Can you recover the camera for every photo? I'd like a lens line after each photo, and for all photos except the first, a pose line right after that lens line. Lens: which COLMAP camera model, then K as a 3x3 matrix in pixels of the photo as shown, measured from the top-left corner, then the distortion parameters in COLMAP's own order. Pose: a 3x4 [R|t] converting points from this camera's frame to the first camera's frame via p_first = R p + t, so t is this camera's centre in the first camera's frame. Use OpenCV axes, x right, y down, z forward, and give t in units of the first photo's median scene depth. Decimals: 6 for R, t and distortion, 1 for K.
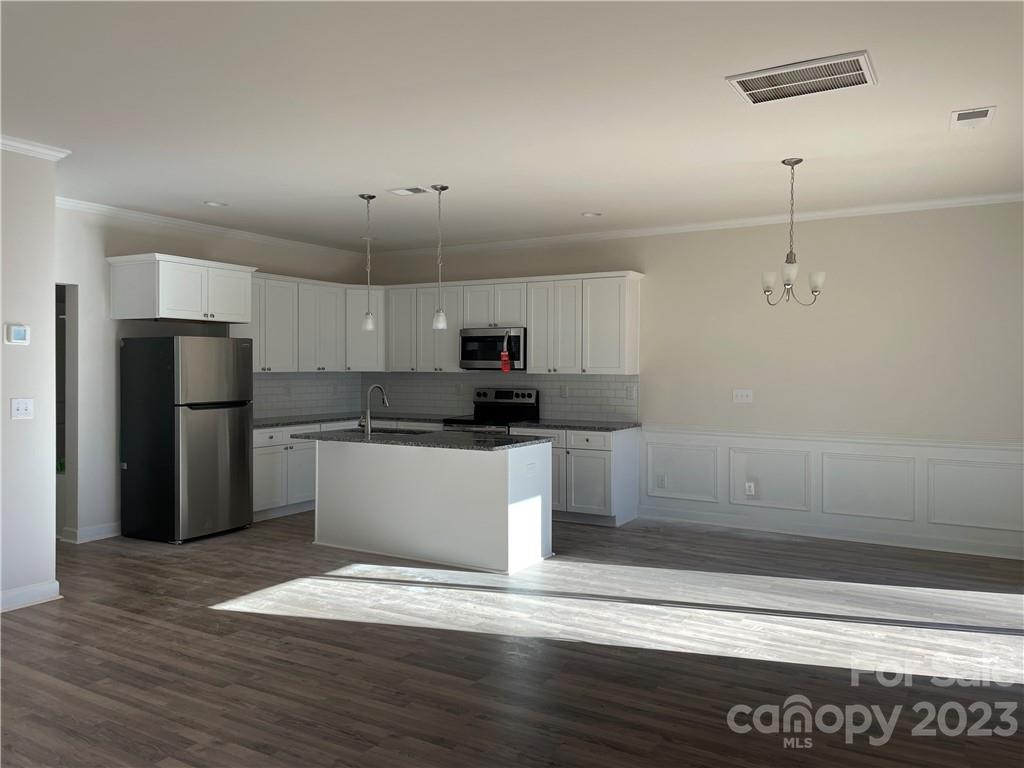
lens RADIAL K [[774.3, 0, 512.5], [0, 774.3, 380.9], [0, 0, 1]] dist [0.069672, -0.092853]
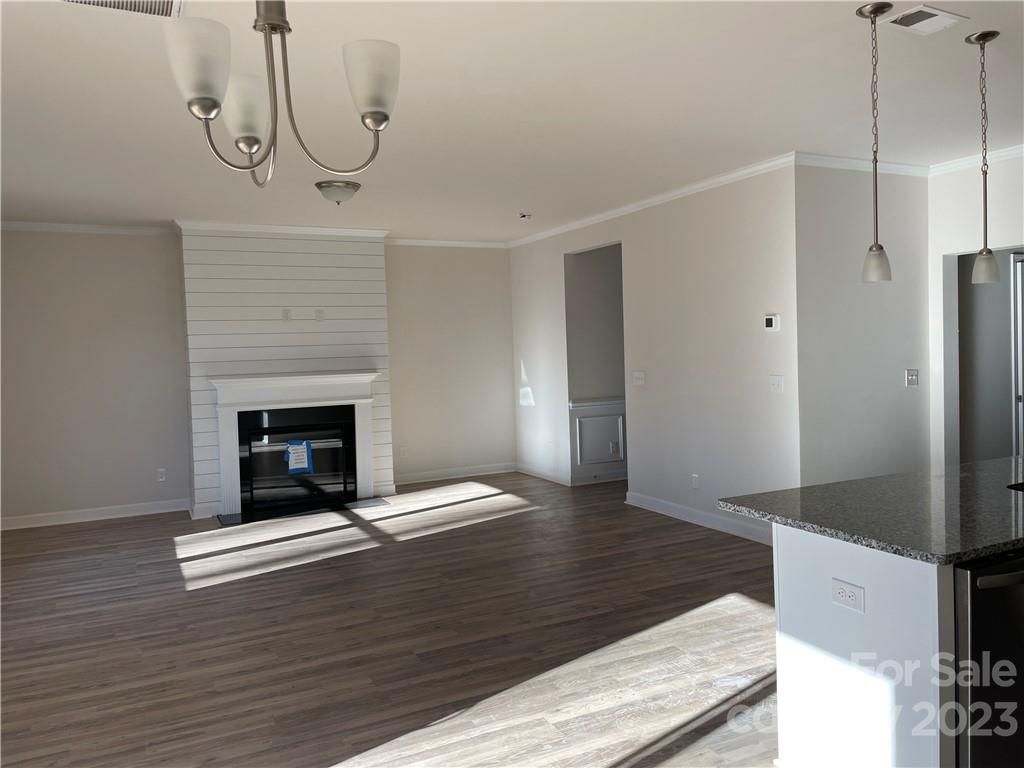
lens RADIAL K [[774.3, 0, 512.5], [0, 774.3, 383.7], [0, 0, 1]] dist [0.069672, -0.092853]
pose [[-0.543490, 0.055311, -0.837591, 0.610243], [0.011657, 0.998228, 0.058355, -0.038598], [0.839335, 0.021952, -0.543172, 1.354847]]
